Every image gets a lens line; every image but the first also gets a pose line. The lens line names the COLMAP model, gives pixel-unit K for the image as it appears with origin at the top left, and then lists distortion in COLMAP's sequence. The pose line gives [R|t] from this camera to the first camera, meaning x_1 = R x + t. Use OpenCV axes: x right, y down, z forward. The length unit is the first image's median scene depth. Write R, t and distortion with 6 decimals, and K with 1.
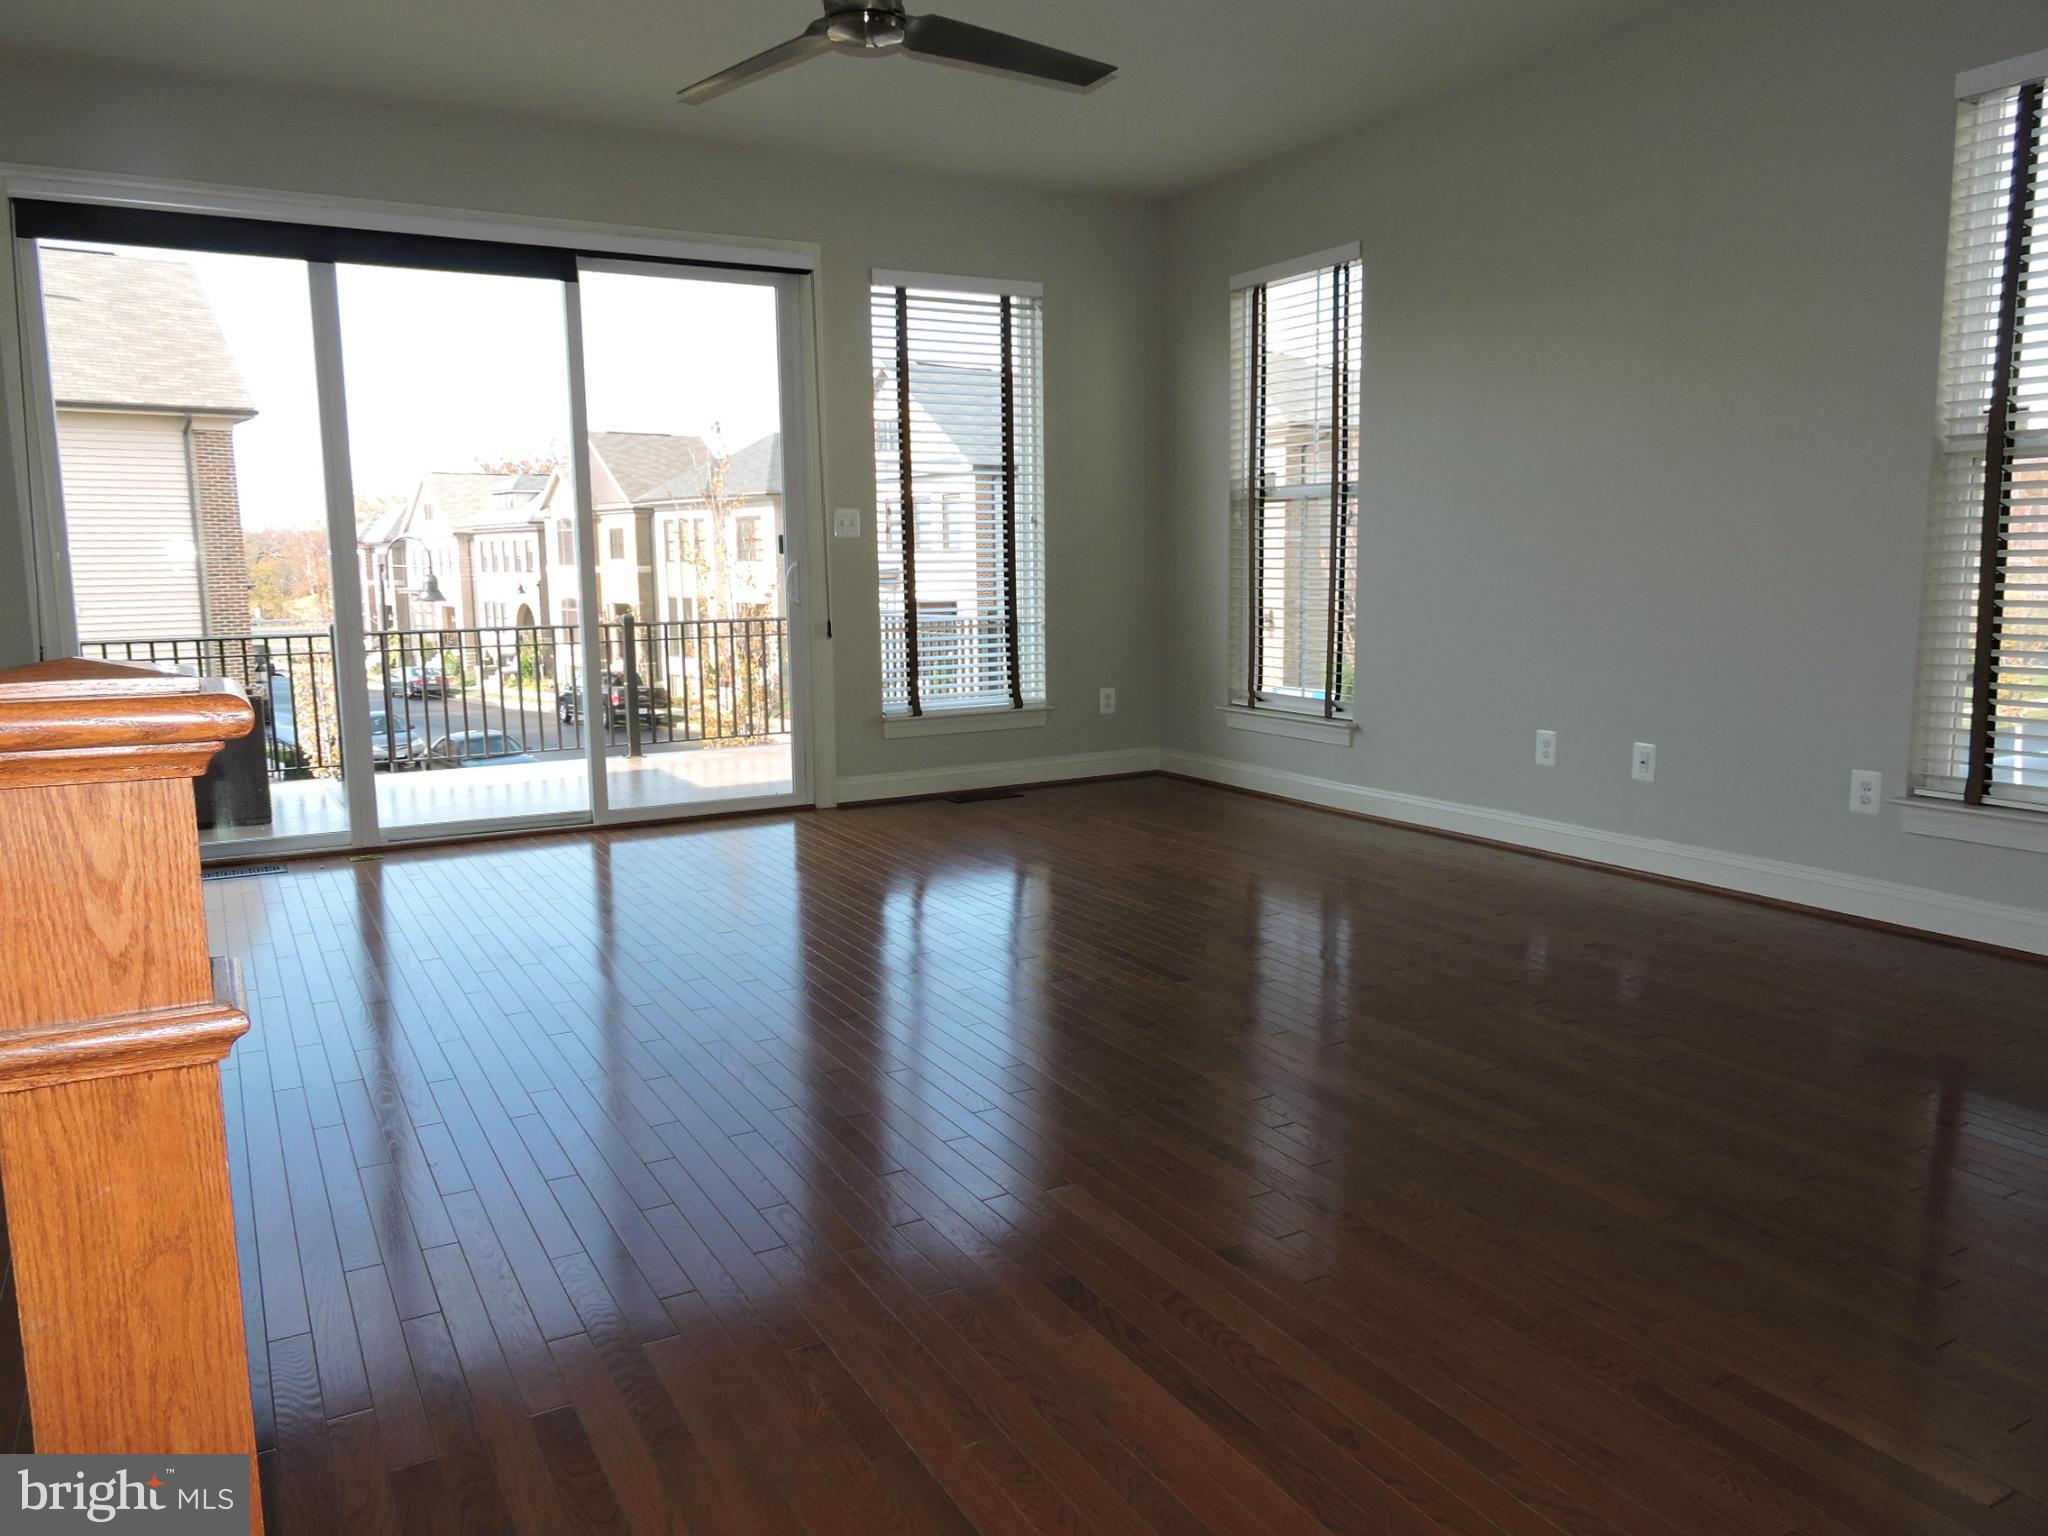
lens RADIAL K [[1459.9, 0, 1023.1], [0, 1459.9, 760.7], [0, 0, 1]] dist [-0.003208, -0.000967]
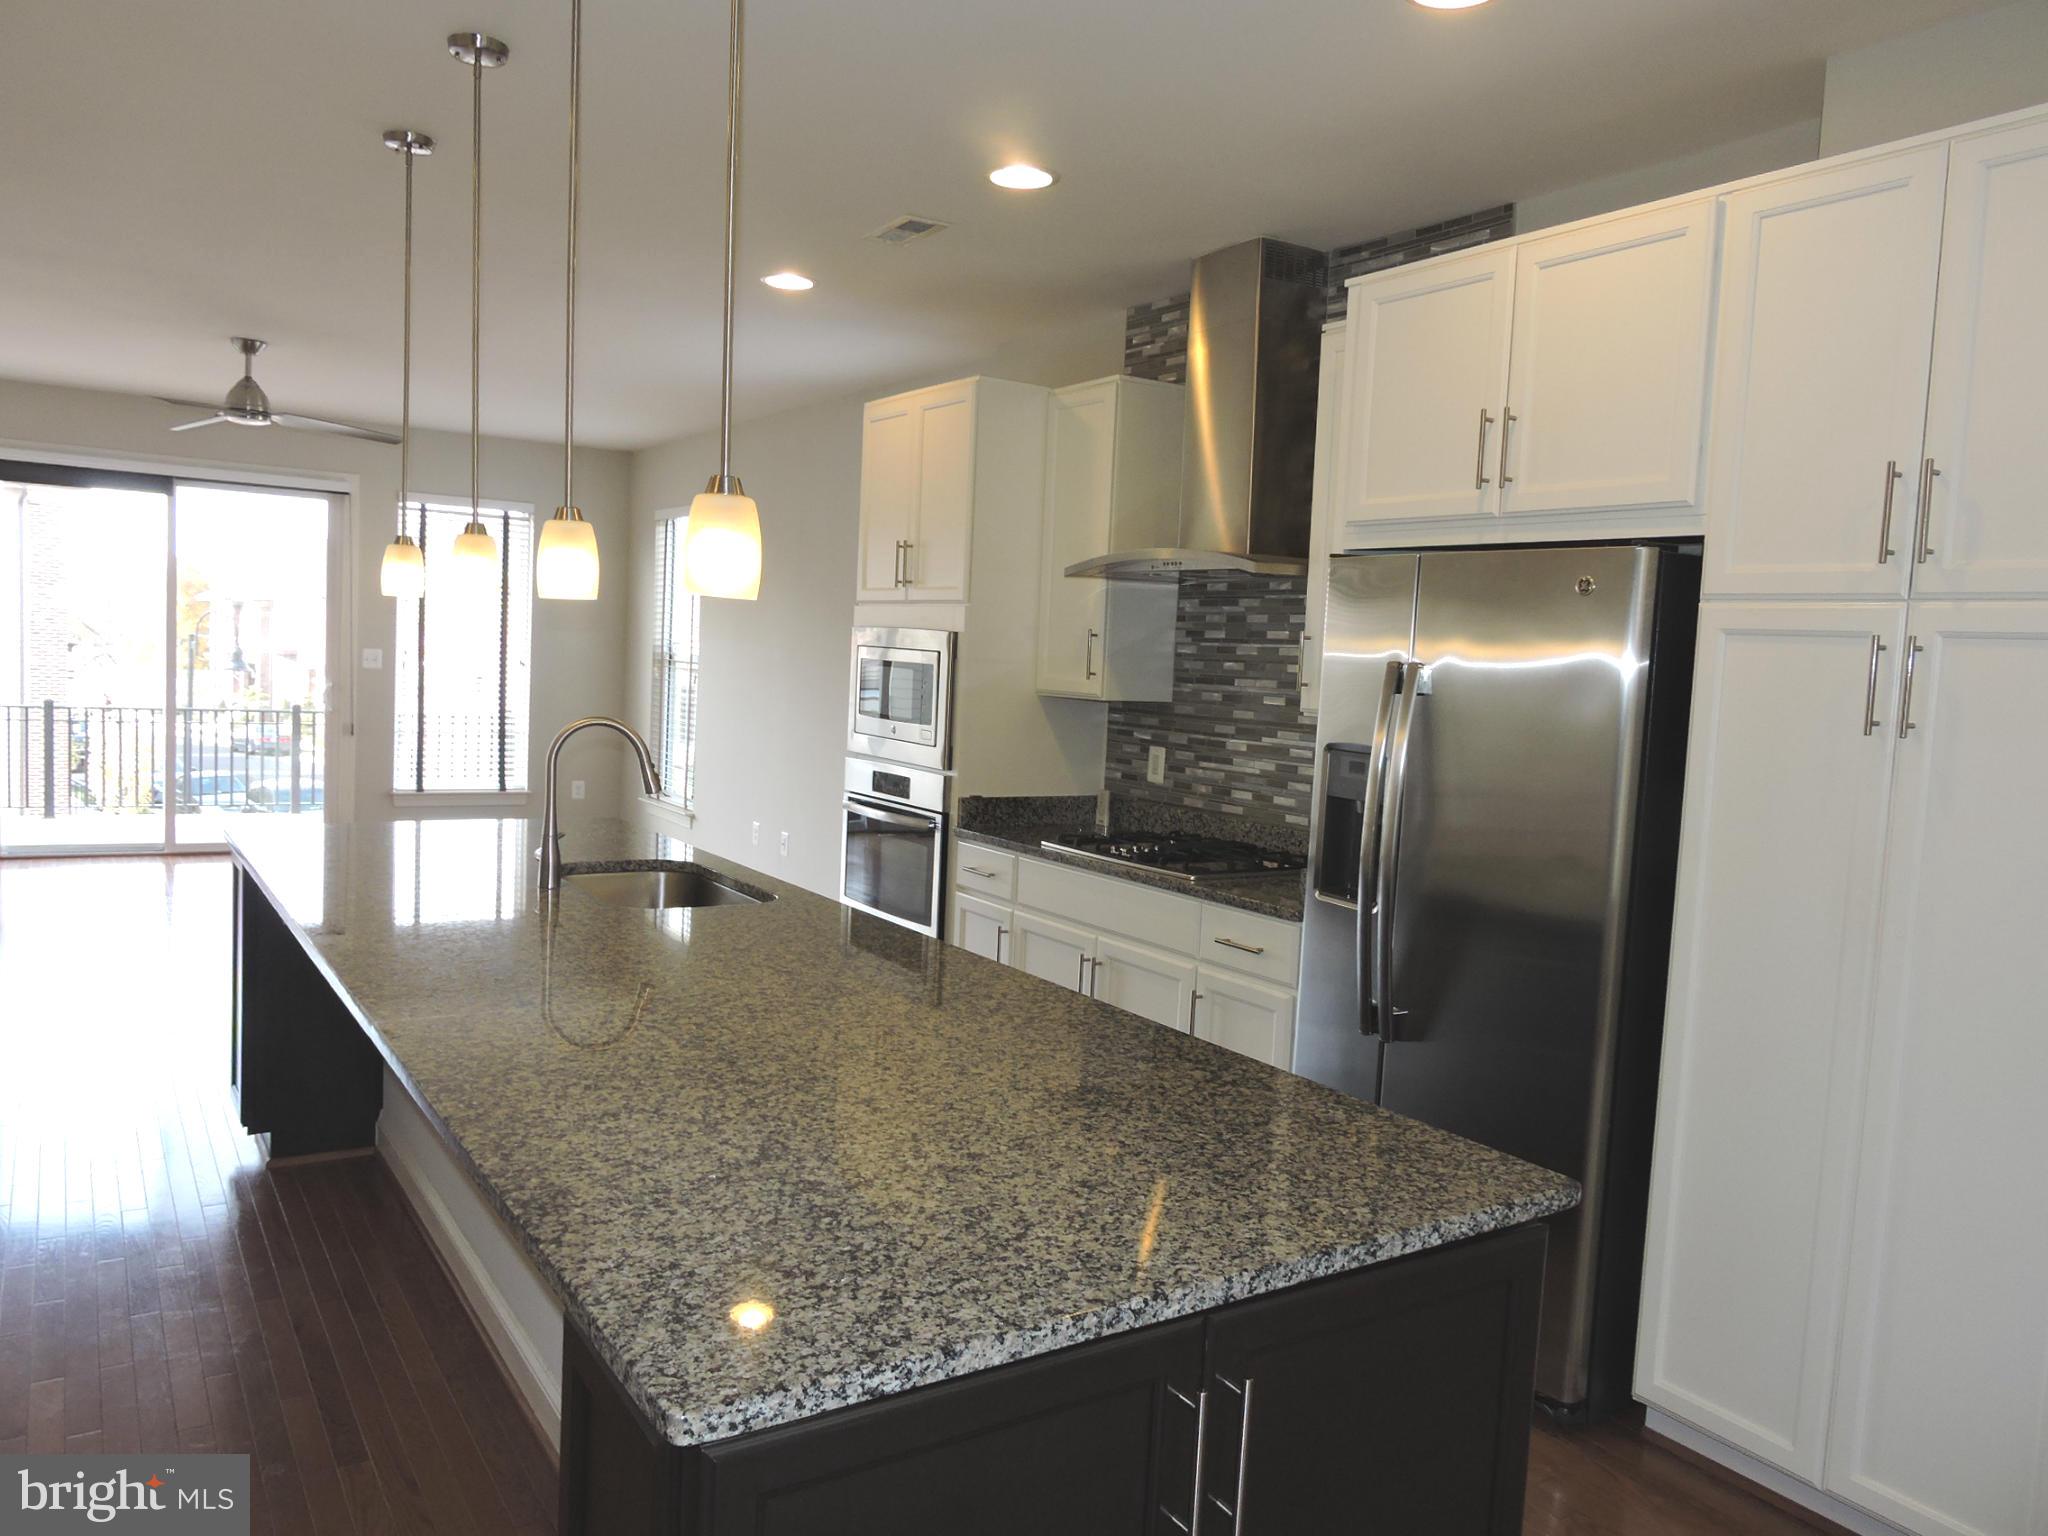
lens RADIAL K [[1443.2, 0, 1024.0], [0, 1443.2, 768.0], [0, 0, 1]] dist [-0.006422, 0.002750]
pose [[0.995564, 0.056982, 0.074868, 0.409202], [-0.052385, 0.996701, -0.061988, 0.002174], [-0.078153, 0.057791, 0.995265, -0.467811]]
